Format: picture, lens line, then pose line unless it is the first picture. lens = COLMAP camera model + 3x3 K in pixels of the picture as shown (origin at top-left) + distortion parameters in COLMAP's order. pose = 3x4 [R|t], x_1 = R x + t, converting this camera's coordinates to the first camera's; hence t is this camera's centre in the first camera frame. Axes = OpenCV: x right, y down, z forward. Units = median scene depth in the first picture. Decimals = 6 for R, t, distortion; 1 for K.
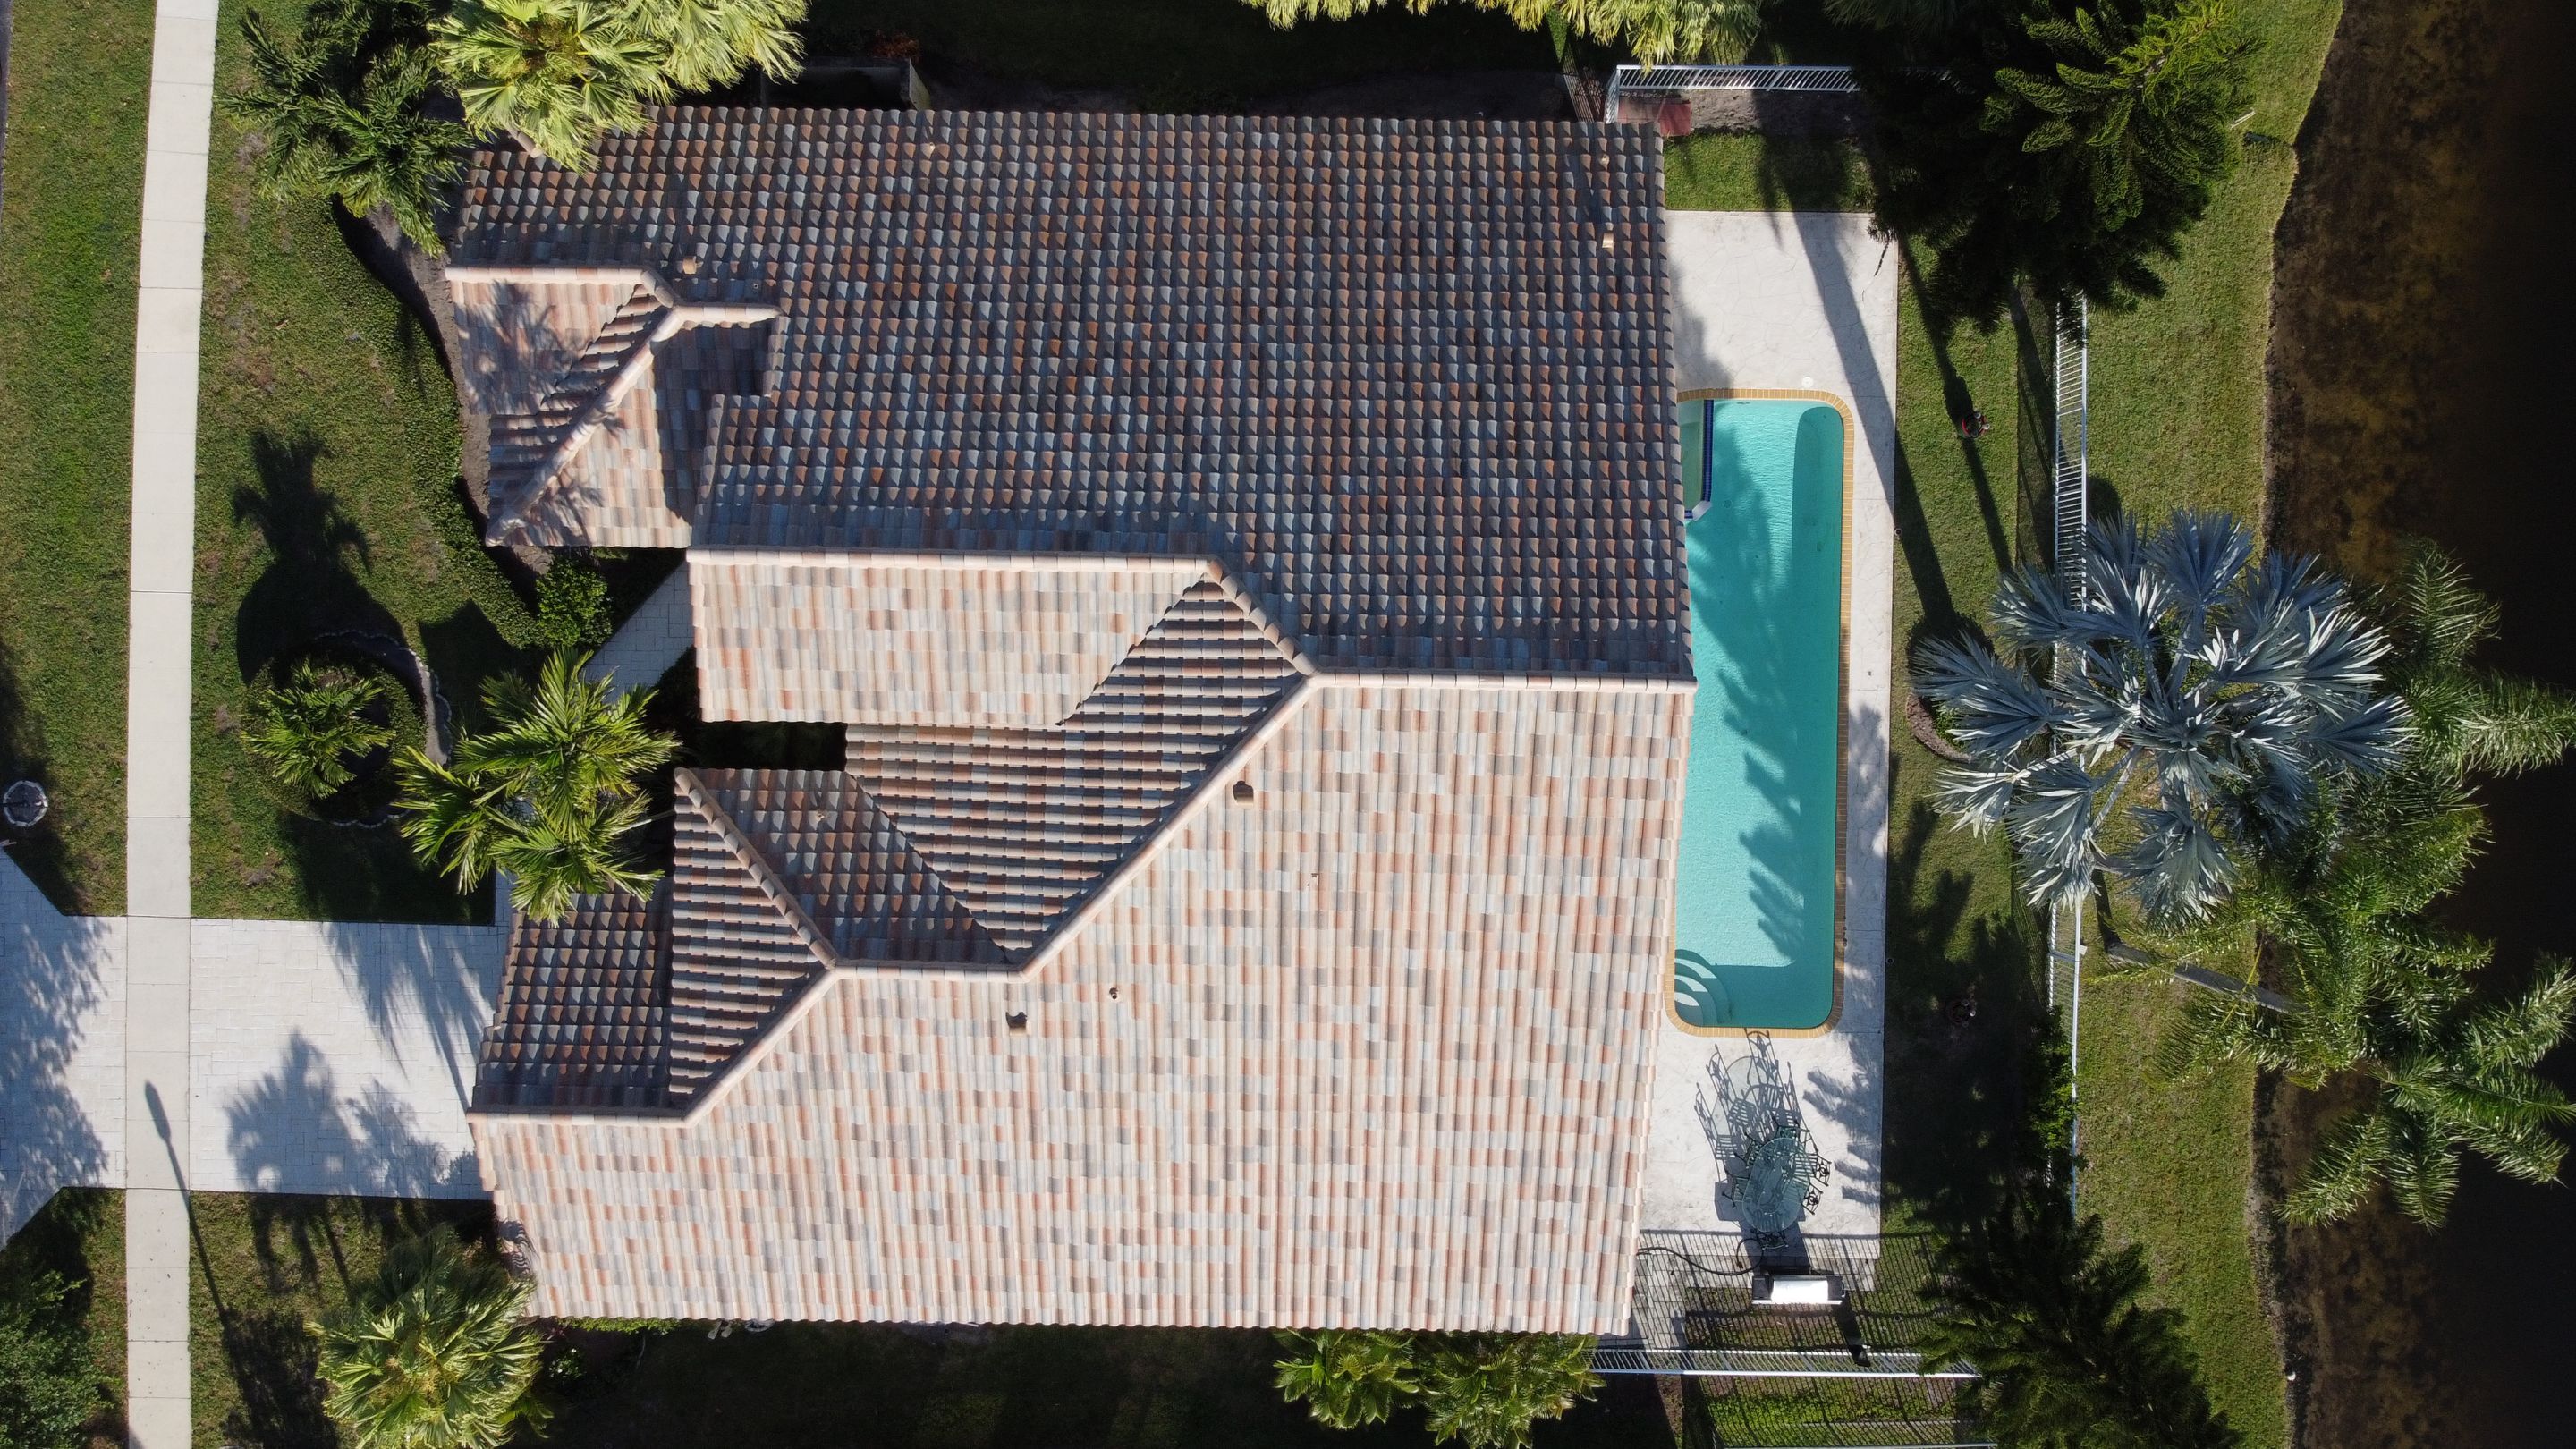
lens RADIAL K [[1948.1, 0, 1284.6], [0, 1948.1, 702.5], [0, 0, 1]] dist [-0.001551, -0.005550]
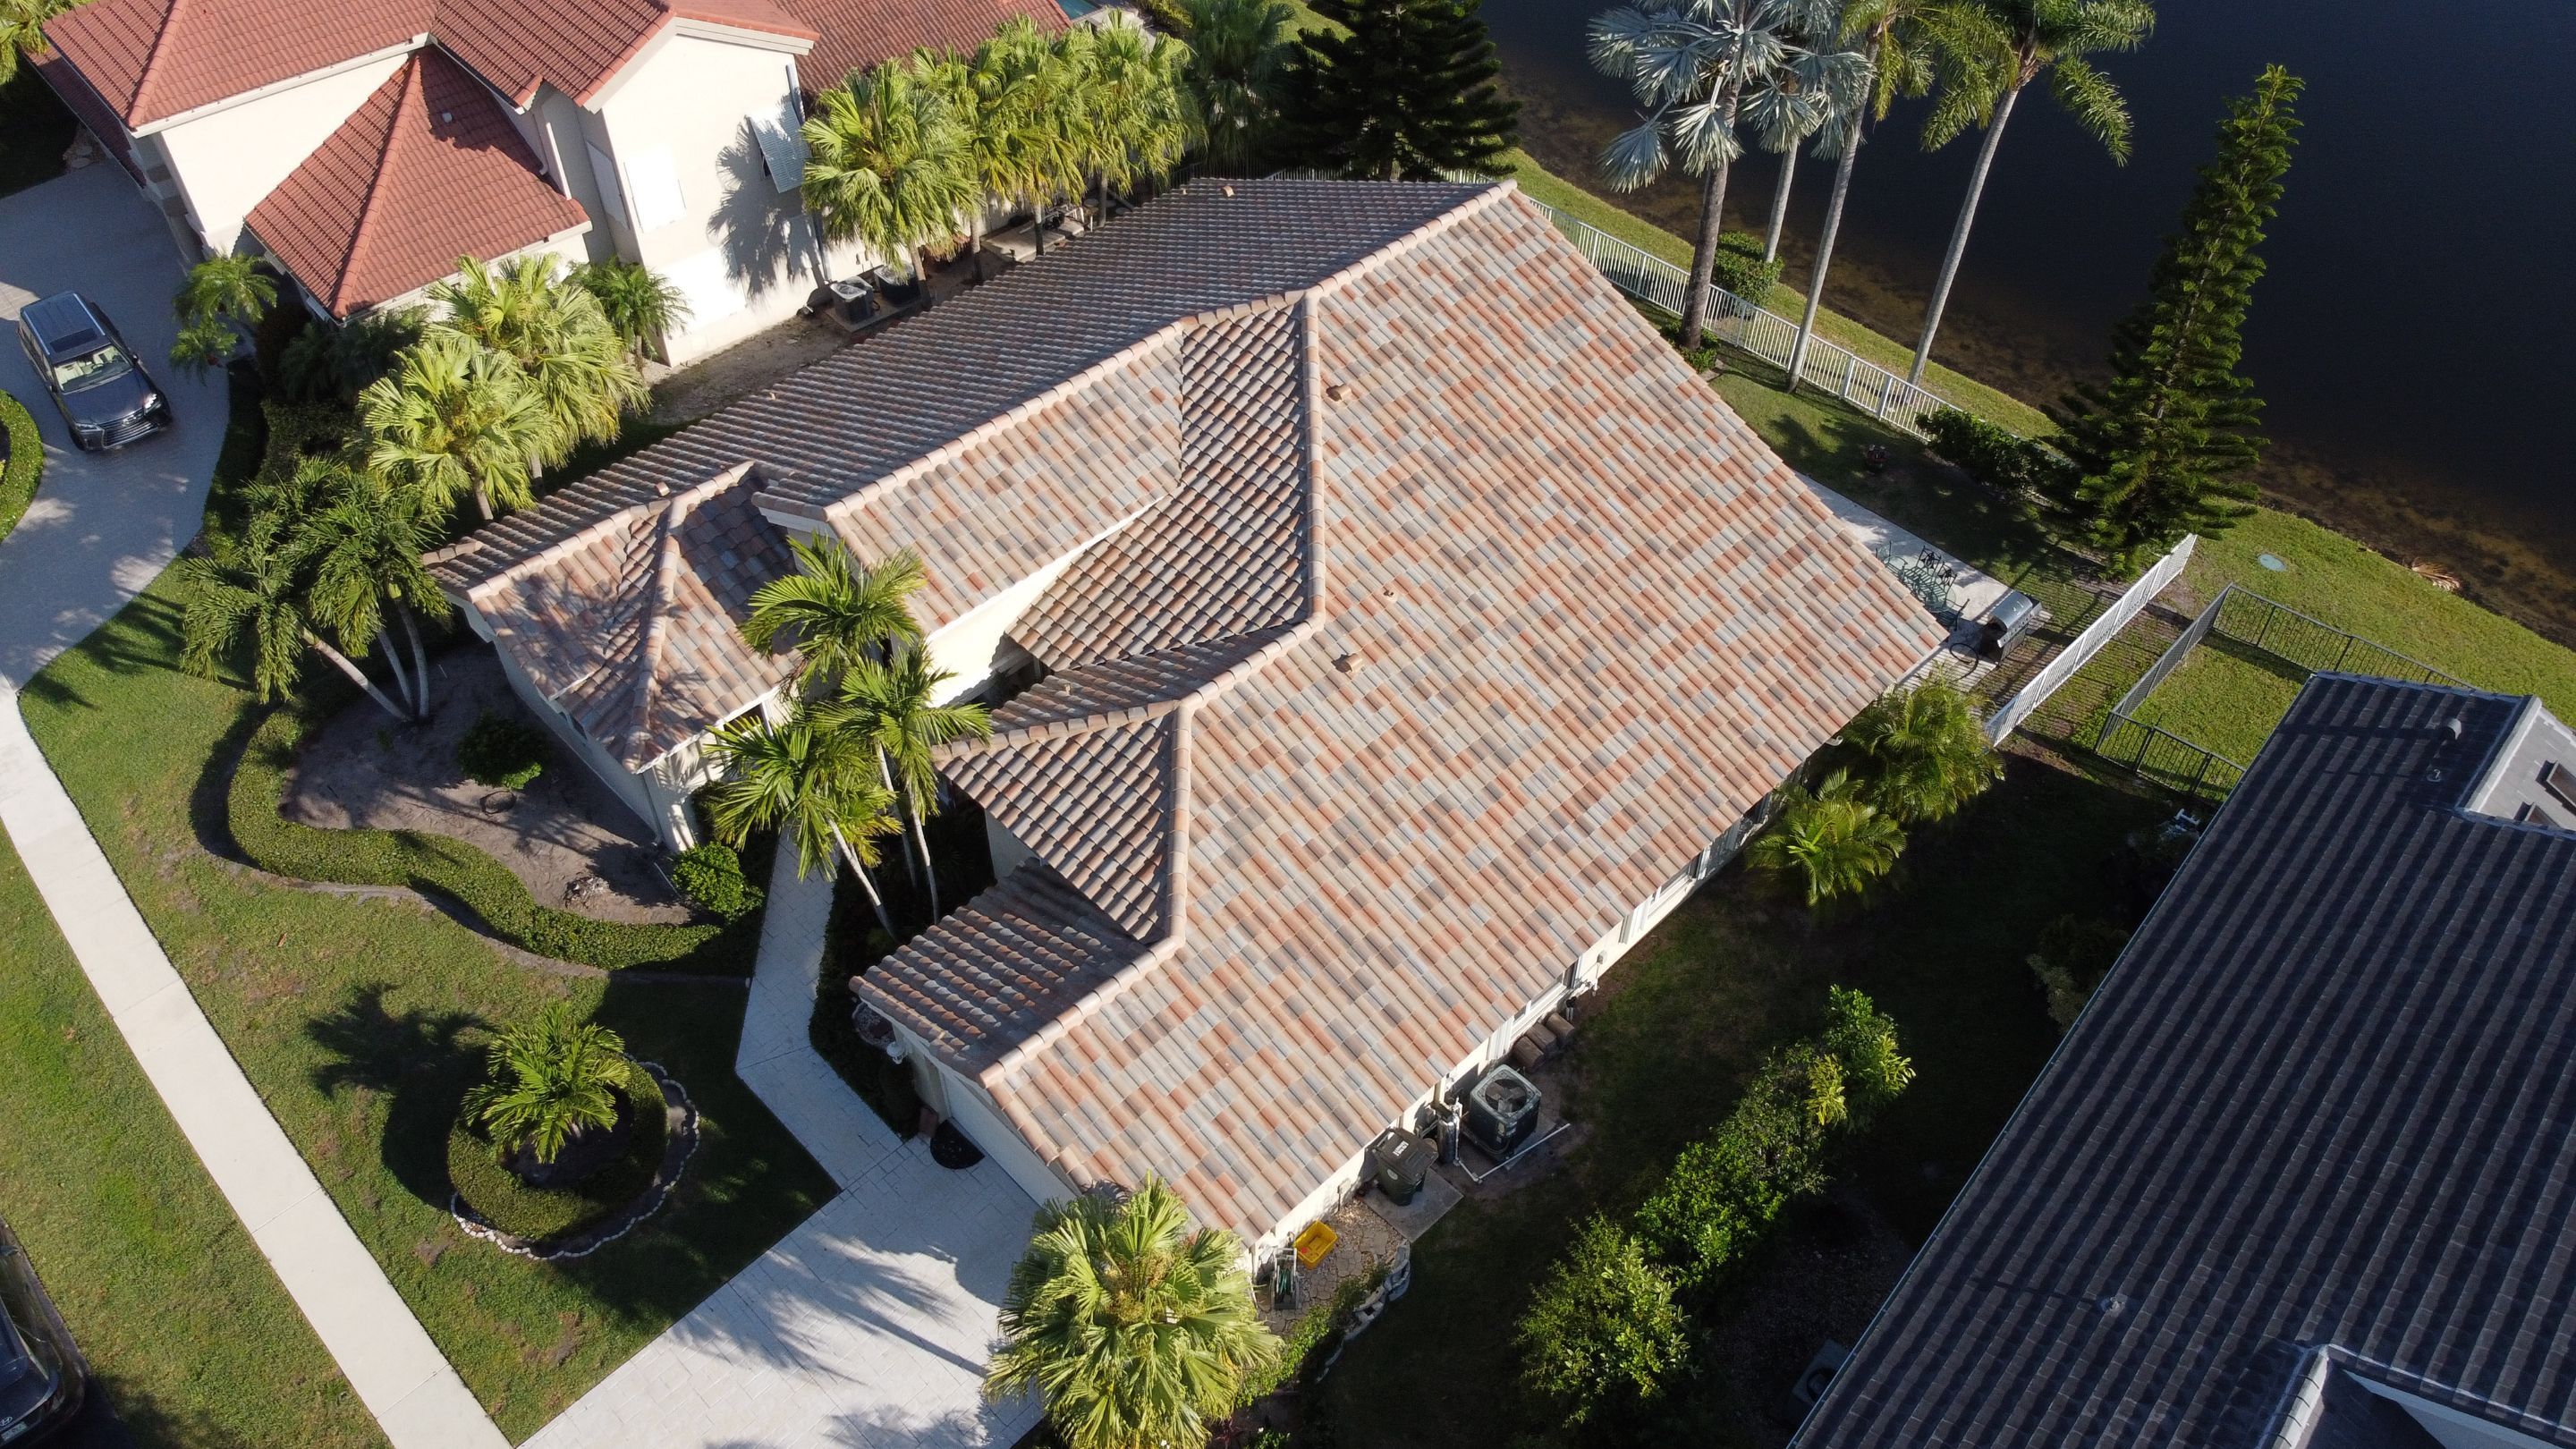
lens RADIAL K [[1948.1, 0, 1279.9], [0, 1948.1, 719.5], [0, 0, 1]] dist [-0.001551, -0.005550]
pose [[0.704828, -0.507939, 0.495193, -0.690551], [0.709378, 0.503620, -0.493102, 0.665901], [0.001077, 0.698831, 0.715286, 0.287477]]
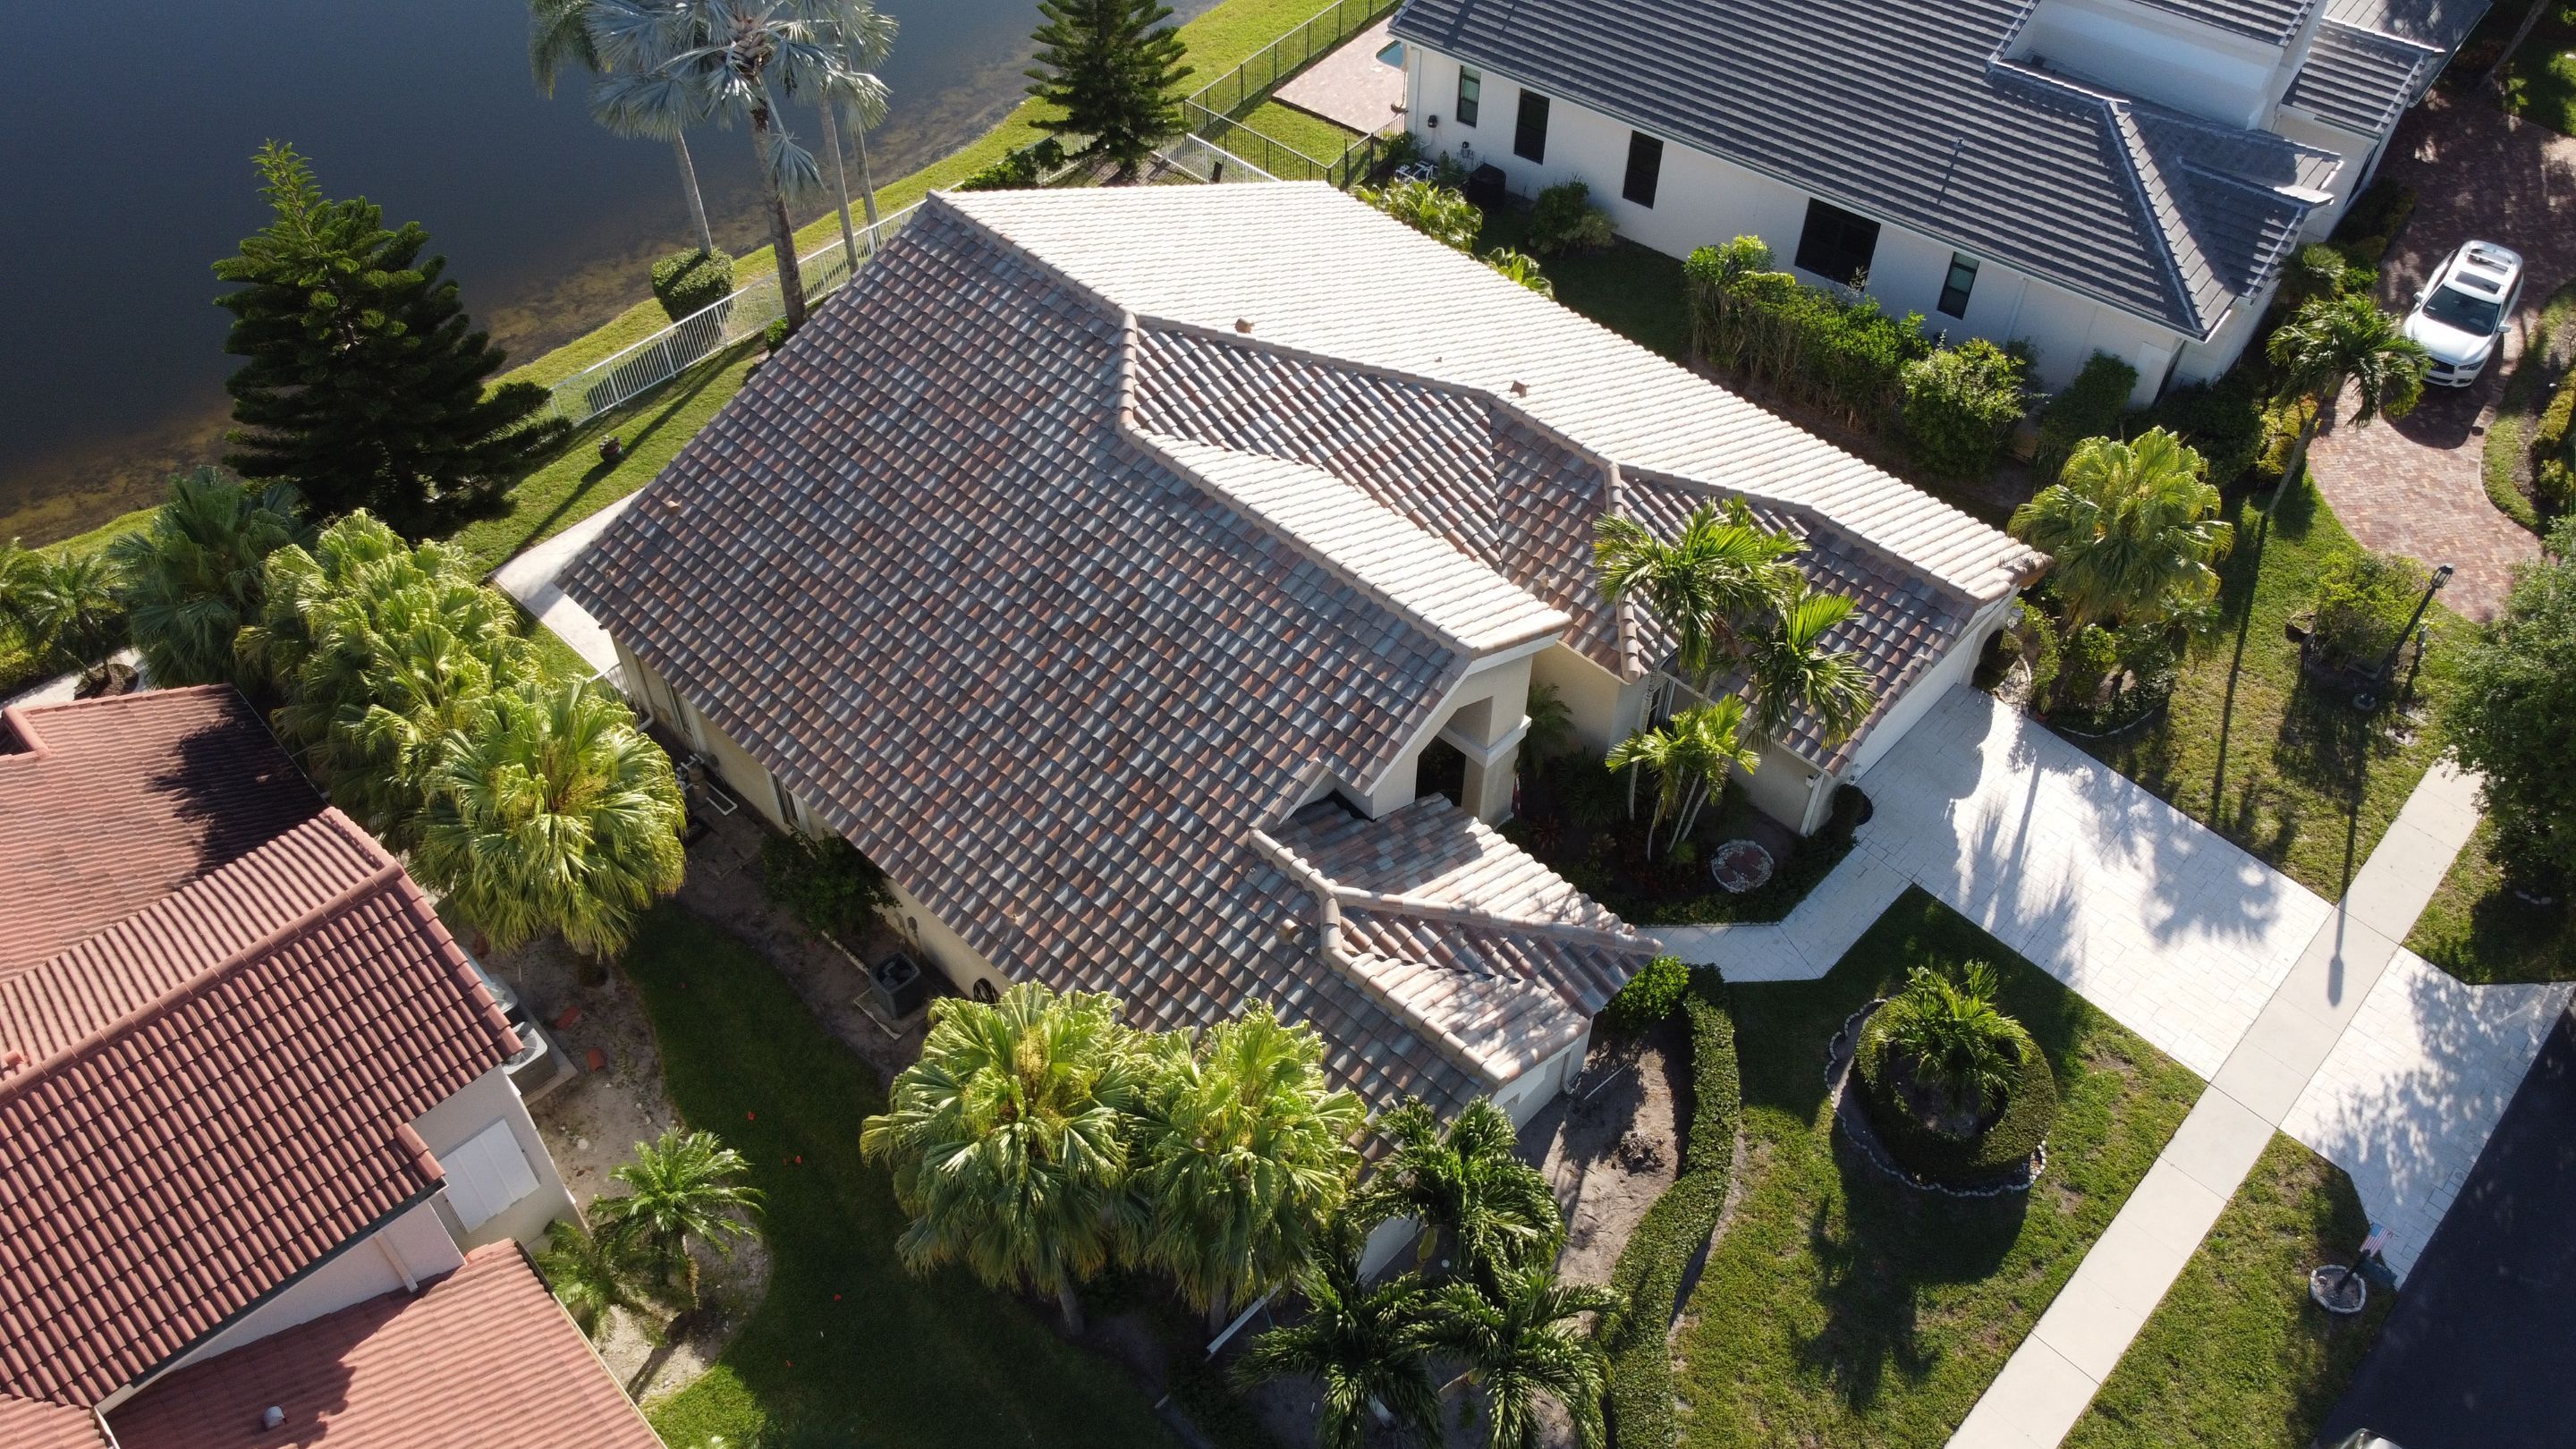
lens RADIAL K [[1948.1, 0, 1279.7], [0, 1948.1, 733.7], [0, 0, 1]] dist [-0.001551, -0.005550]
pose [[-0.731859, -0.501511, 0.461376, -0.687601], [0.681455, -0.537970, 0.496193, -0.640767], [-0.000640, 0.677551, 0.735476, 0.269954]]
